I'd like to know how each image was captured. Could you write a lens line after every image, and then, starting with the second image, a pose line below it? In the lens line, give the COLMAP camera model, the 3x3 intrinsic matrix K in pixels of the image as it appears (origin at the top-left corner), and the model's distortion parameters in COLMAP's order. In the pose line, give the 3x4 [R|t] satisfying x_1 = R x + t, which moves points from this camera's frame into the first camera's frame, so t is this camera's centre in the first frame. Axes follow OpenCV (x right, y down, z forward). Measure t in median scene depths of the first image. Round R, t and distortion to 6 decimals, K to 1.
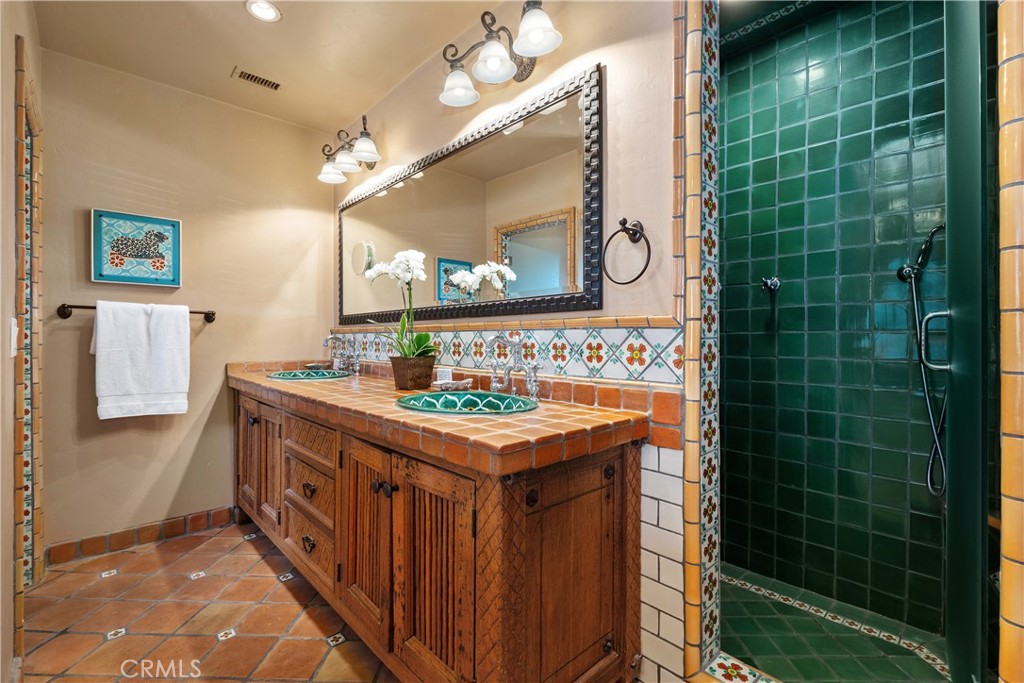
lens RADIAL K [[448.7, 0, 506.9], [0, 448.7, 340.0], [0, 0, 1]] dist [0.016397, -0.012150]
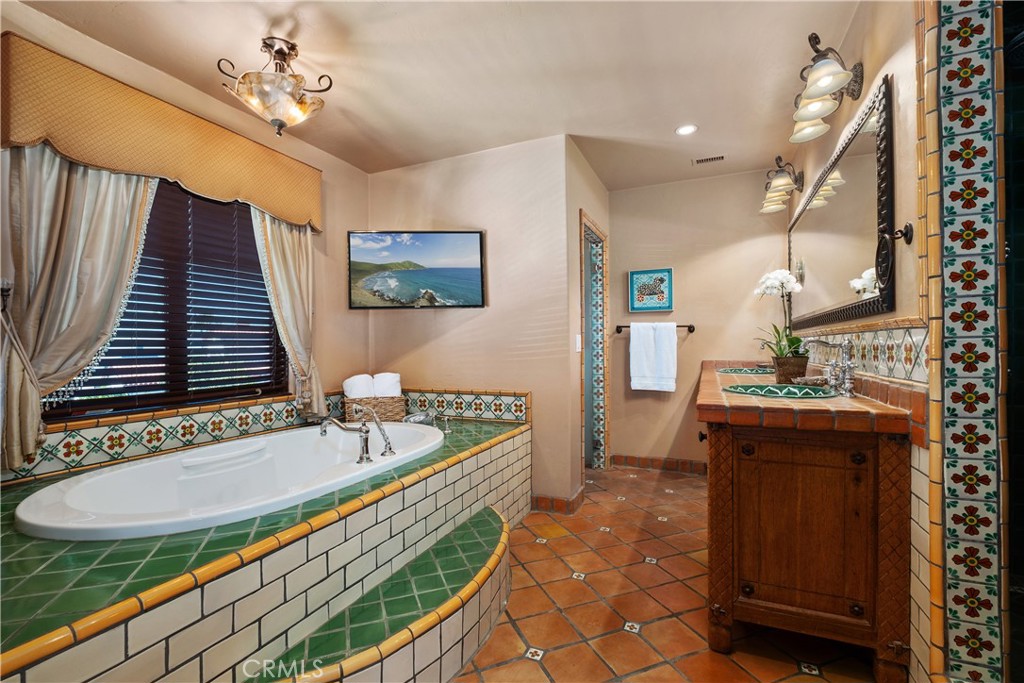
lens RADIAL K [[448.7, 0, 506.9], [0, 448.7, 340.0], [0, 0, 1]] dist [0.016397, -0.012150]
pose [[0.388927, -0.017489, -0.921103, 0.531506], [0.007142, 0.999847, -0.015969, 0.005911], [0.921241, -0.000368, 0.388992, -0.141207]]
